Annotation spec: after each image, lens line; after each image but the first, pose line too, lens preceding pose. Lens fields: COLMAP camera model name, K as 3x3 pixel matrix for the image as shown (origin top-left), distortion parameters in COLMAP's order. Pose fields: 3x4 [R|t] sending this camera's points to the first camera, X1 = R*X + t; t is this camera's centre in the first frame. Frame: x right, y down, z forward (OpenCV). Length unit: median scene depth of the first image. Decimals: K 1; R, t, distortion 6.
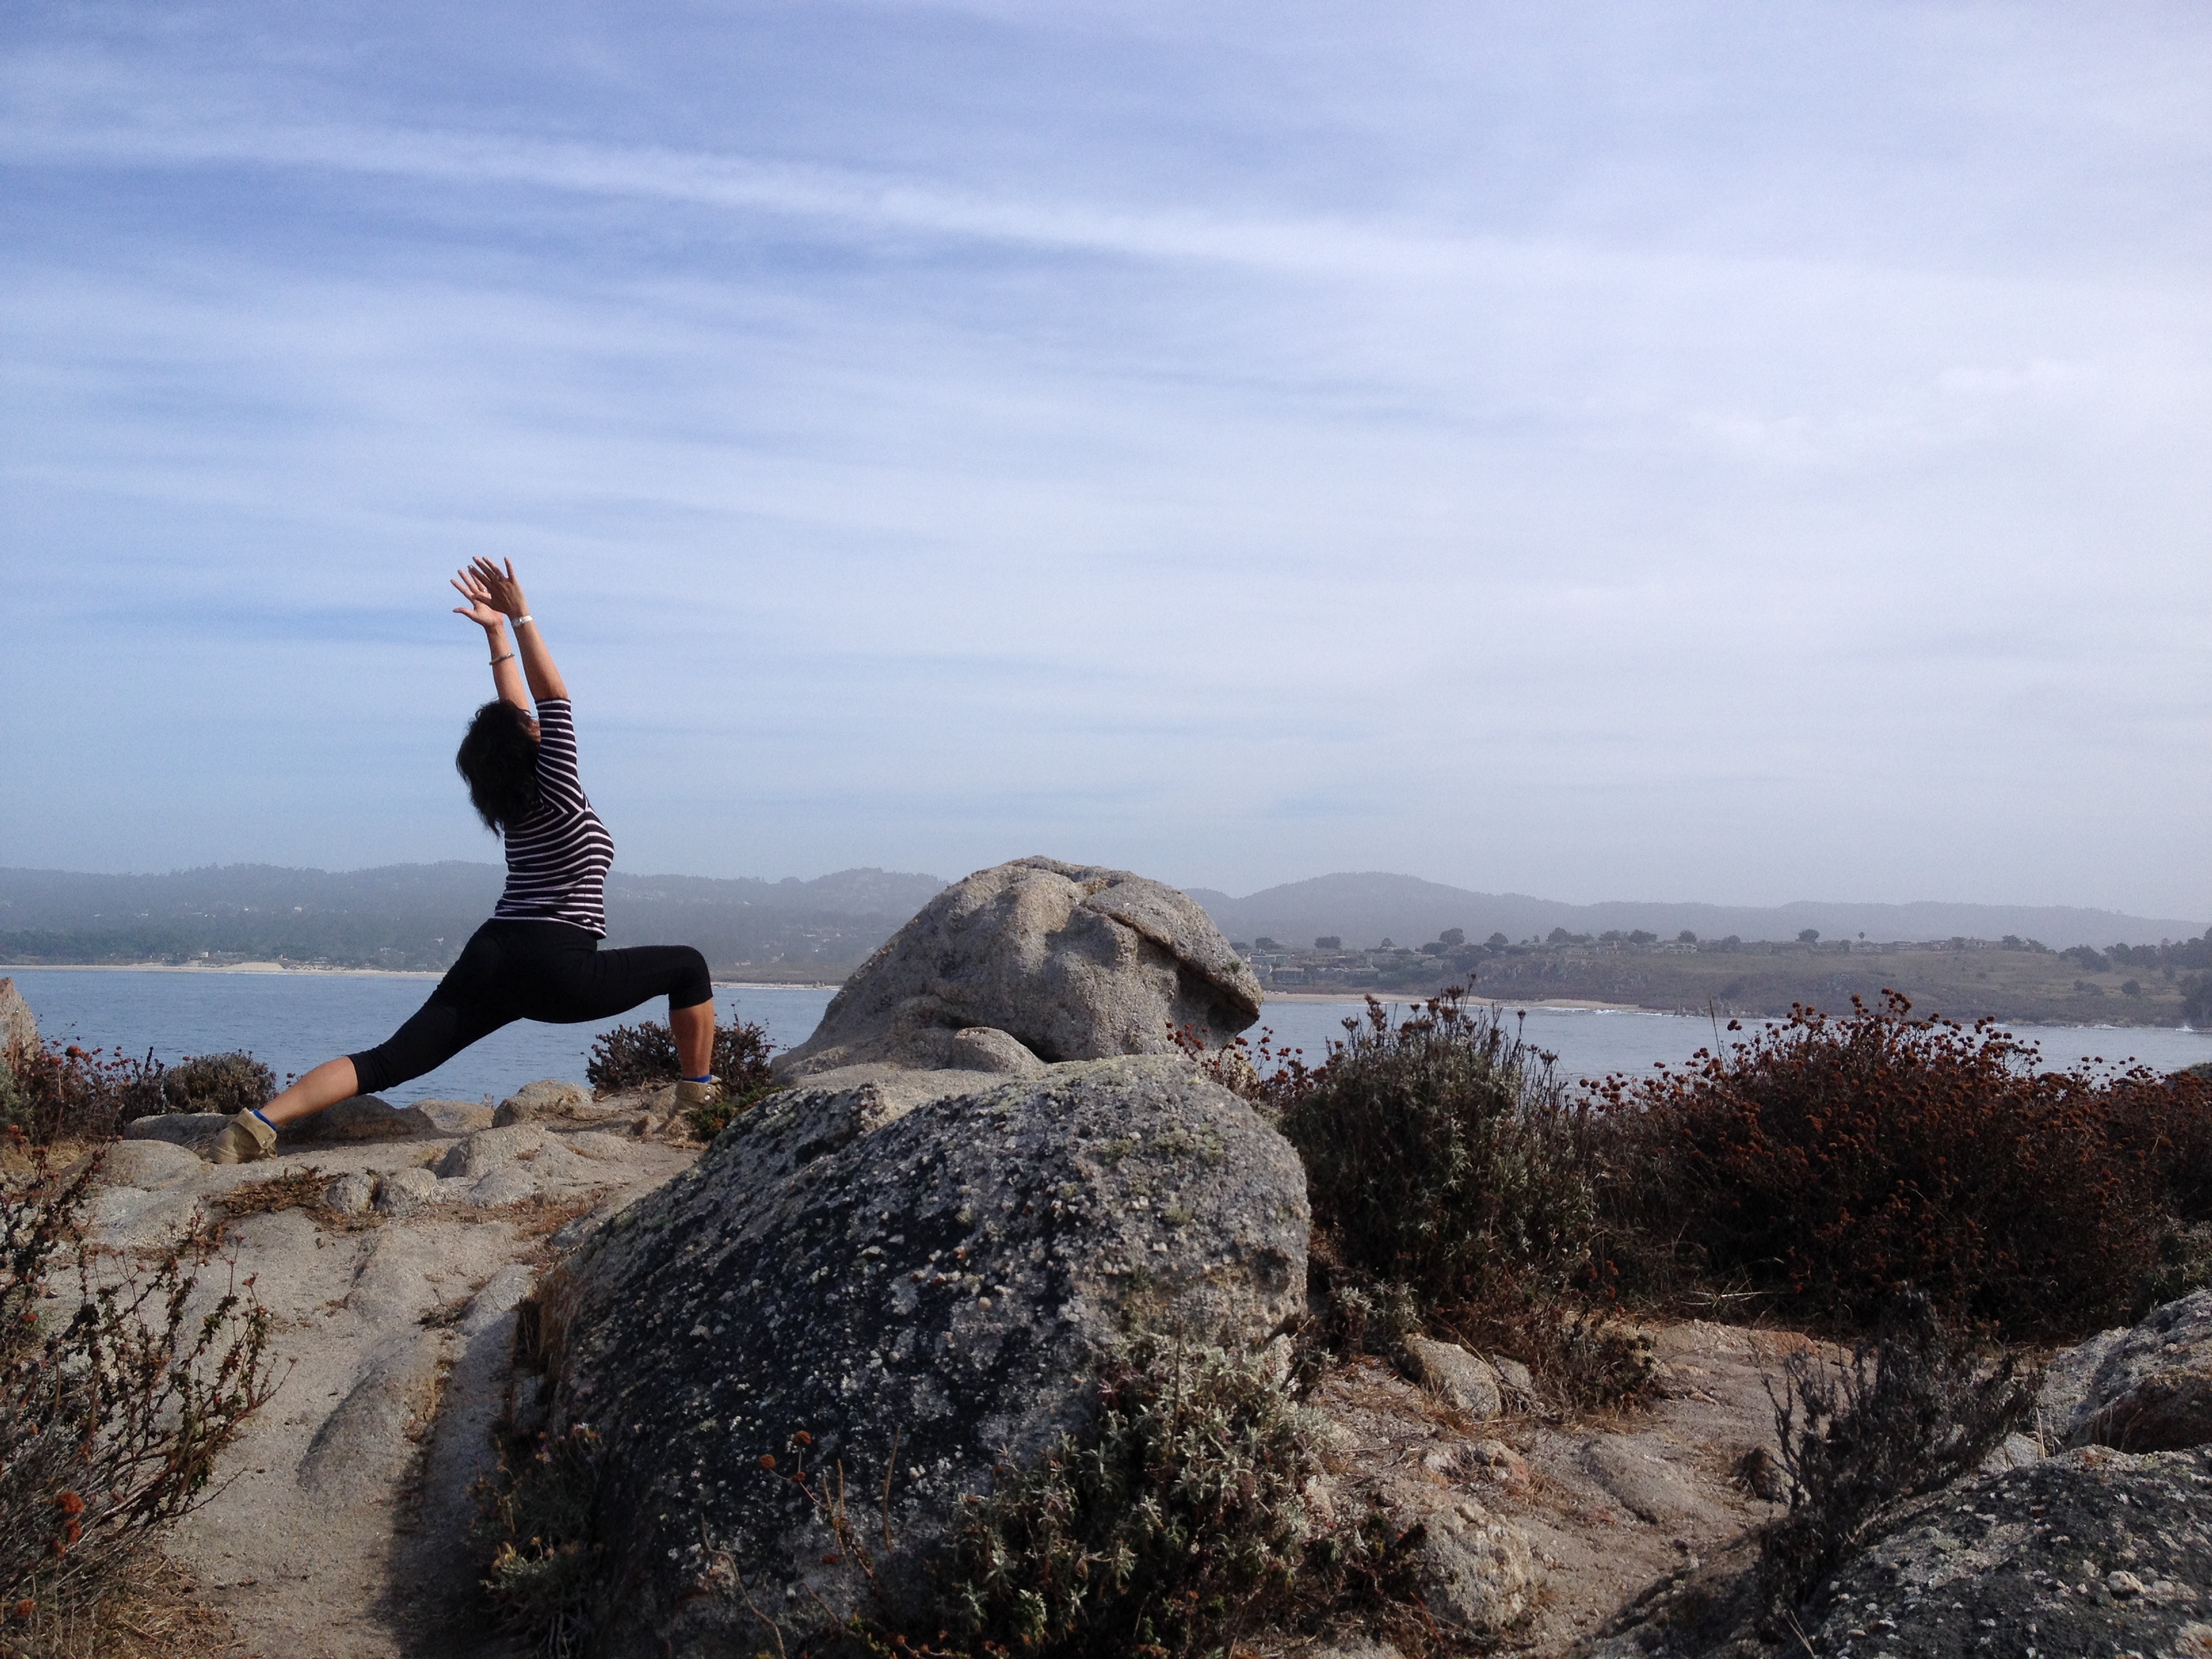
lens RADIAL K [[2166.8, 0, 1296.4], [0, 2166.8, 907.0], [0, 0, 1]] dist [-0.015491, -0.037319]
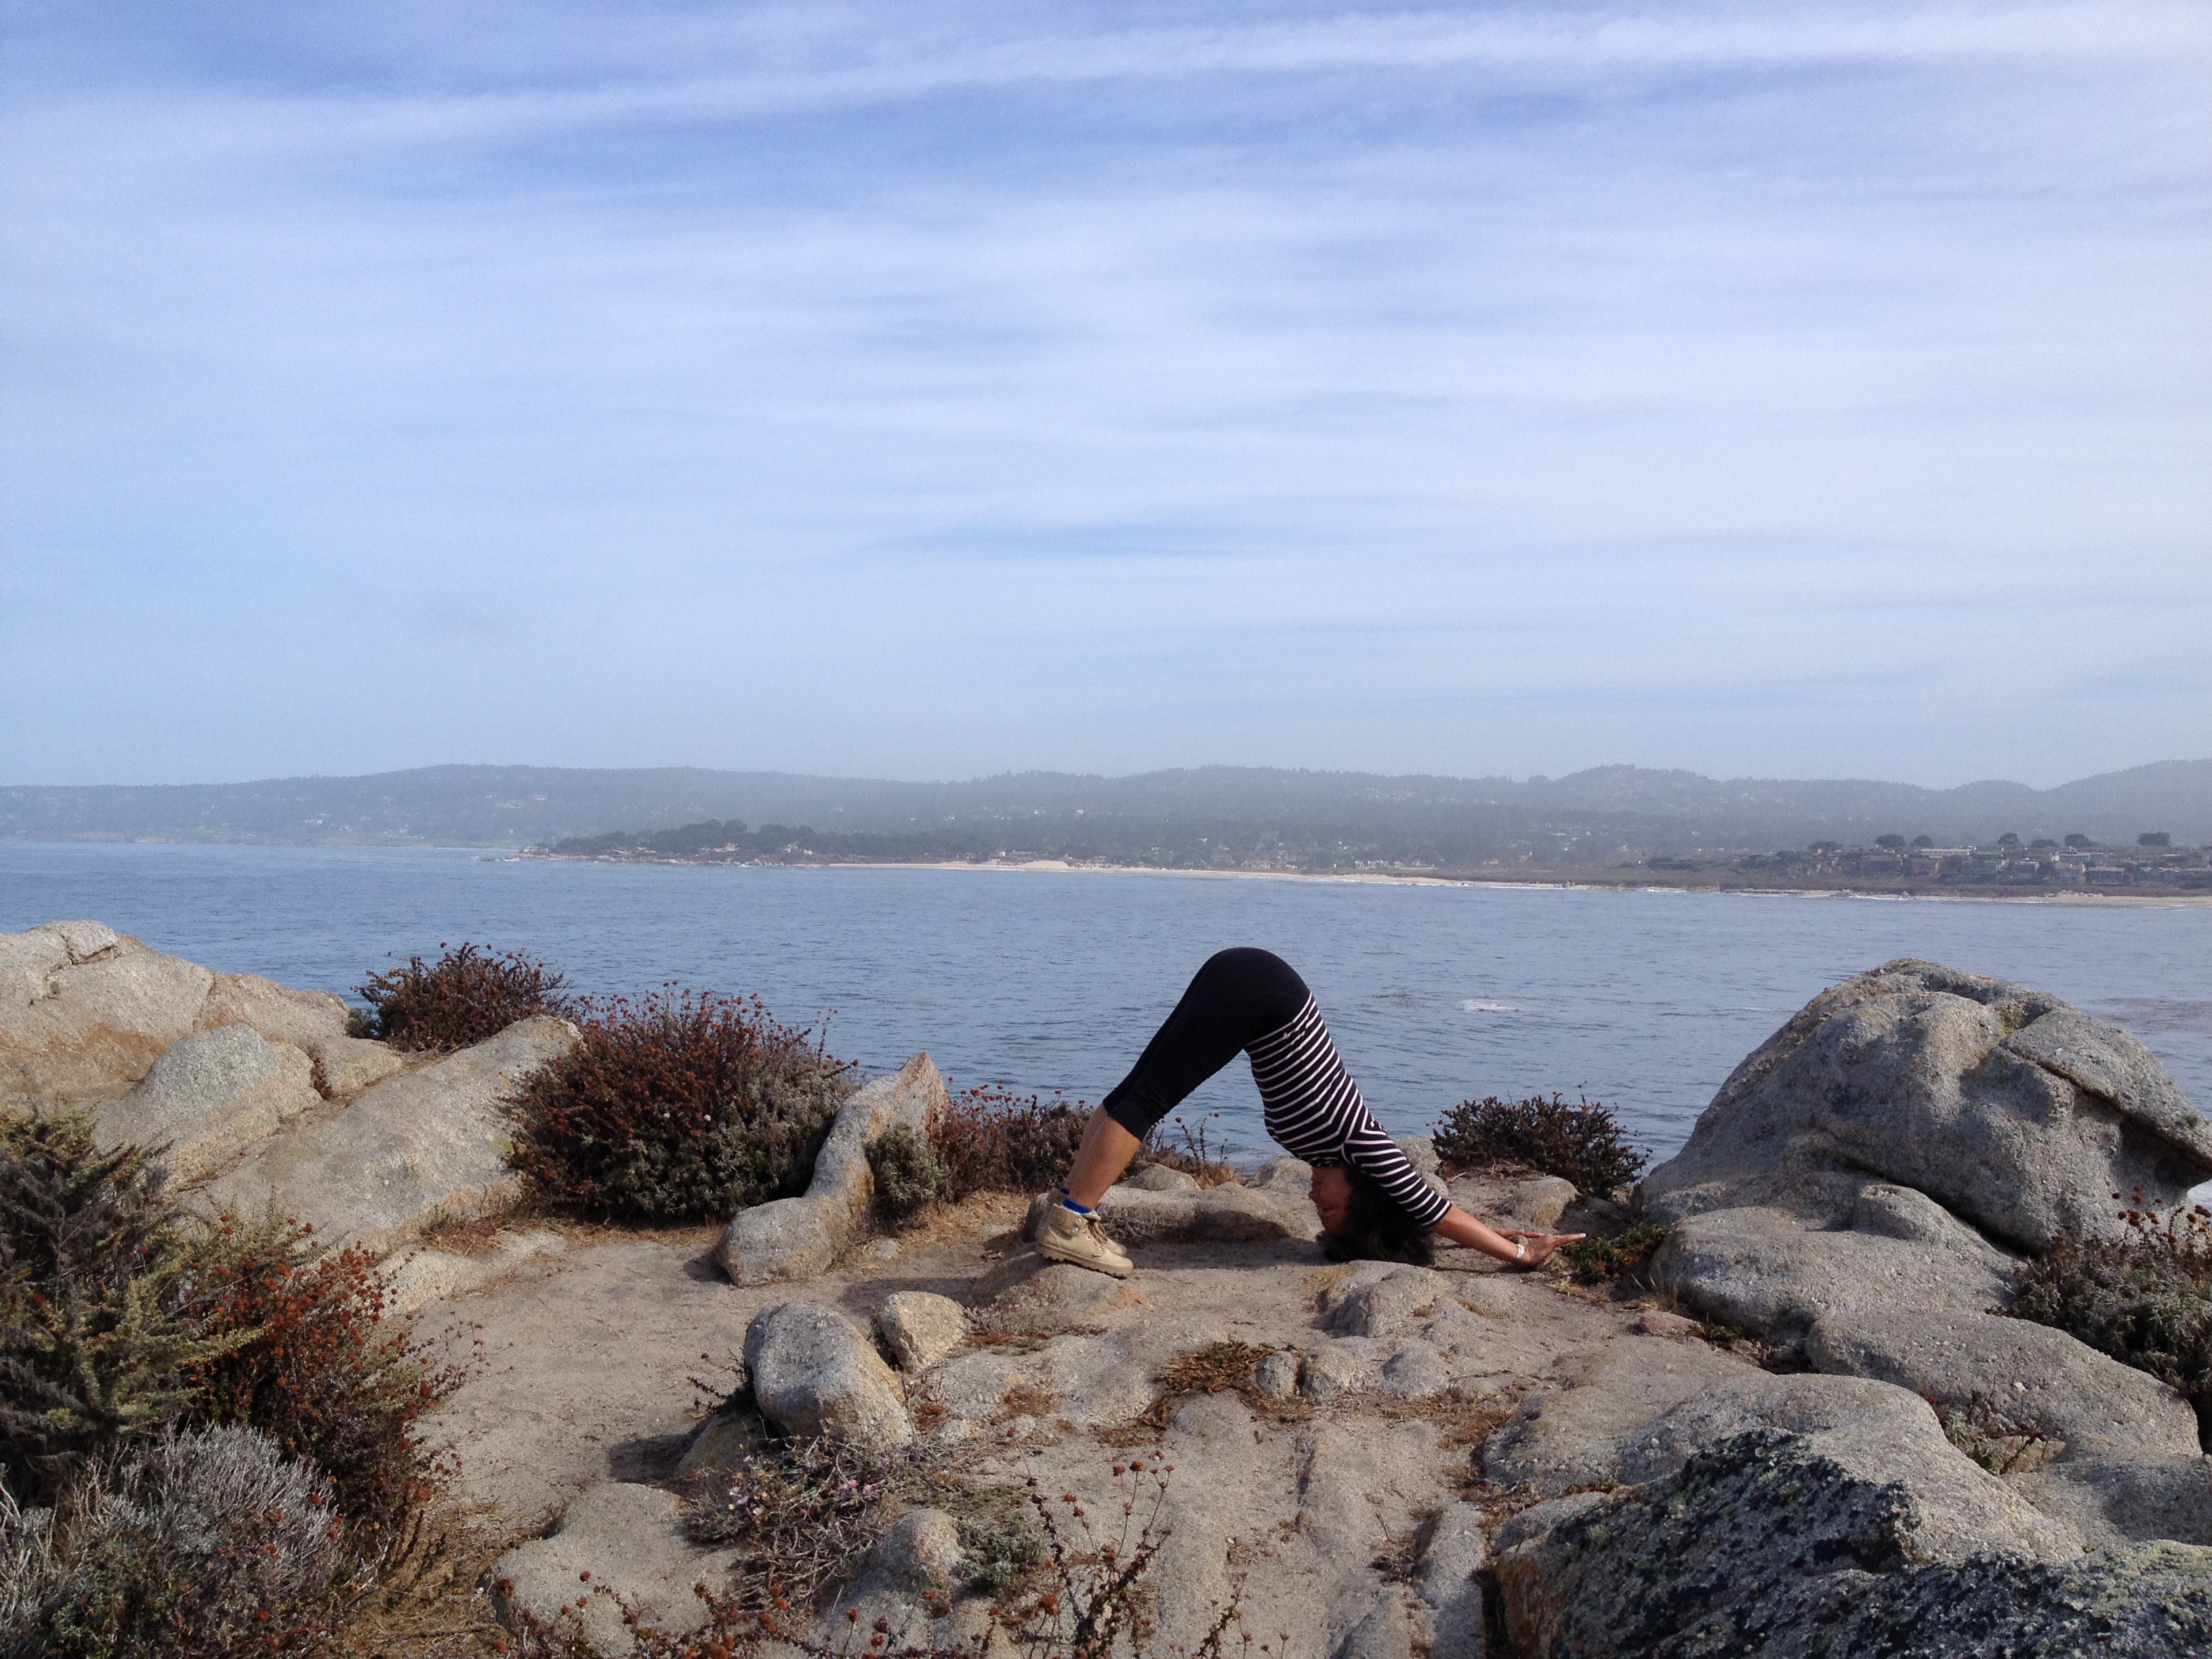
lens RADIAL K [[2175.8, 0, 1103.1], [0, 2175.8, 930.4], [0, 0, 1]] dist [0.210597, -0.584394]
pose [[0.912538, -0.003842, -0.408974, -0.094990], [0.031437, 0.997656, 0.060772, -0.175626], [0.407782, -0.068314, 0.910520, 0.016575]]
